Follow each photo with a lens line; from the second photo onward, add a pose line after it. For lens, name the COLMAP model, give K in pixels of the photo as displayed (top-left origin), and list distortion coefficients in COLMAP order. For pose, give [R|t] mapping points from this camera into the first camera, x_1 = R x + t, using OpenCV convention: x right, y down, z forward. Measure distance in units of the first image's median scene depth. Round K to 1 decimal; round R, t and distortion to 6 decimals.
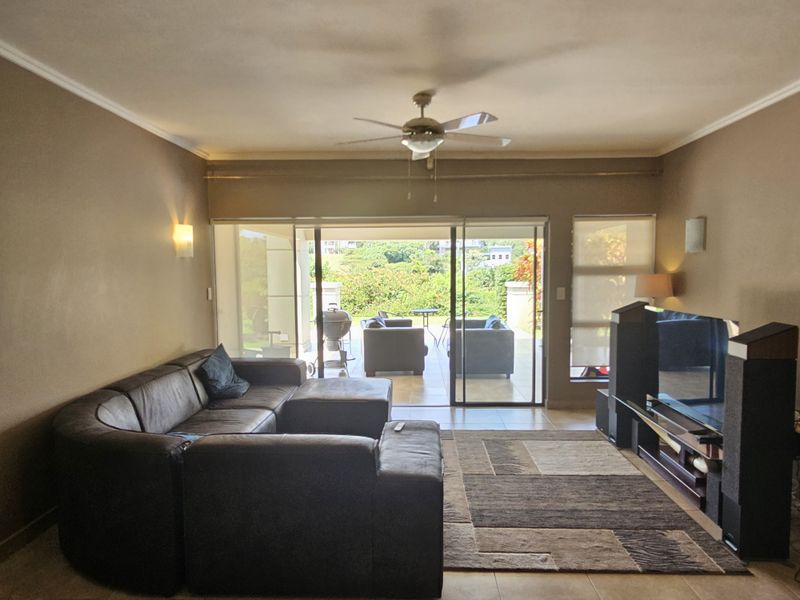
lens RADIAL K [[533.1, 0, 403.3], [0, 533.1, 308.1], [0, 0, 1]] dist [-0.004301, -0.000130]
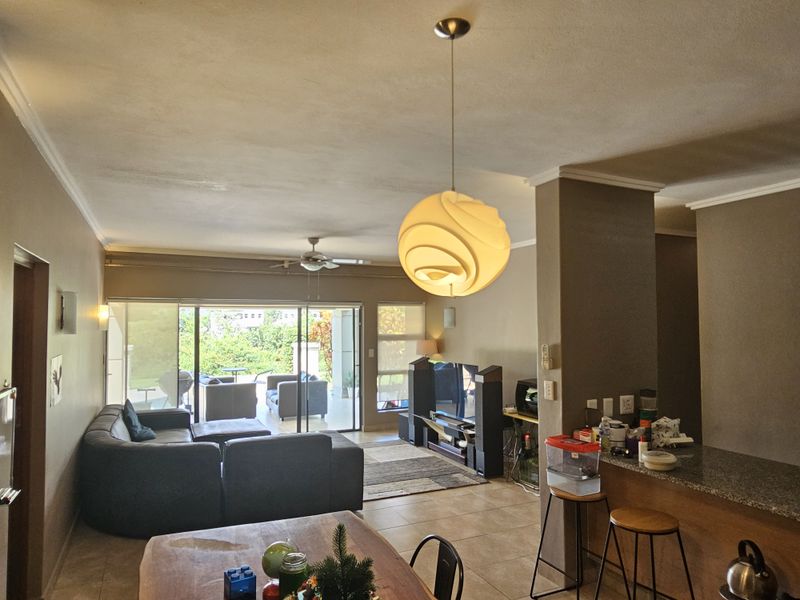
lens RADIAL K [[533.1, 0, 403.3], [0, 533.1, 308.1], [0, 0, 1]] dist [-0.004301, -0.000130]
pose [[0.892883, 0.017350, 0.449954, -0.350529], [0.031396, 0.994427, -0.100647, 0.000581], [-0.449192, 0.103992, 0.887362, -0.453540]]
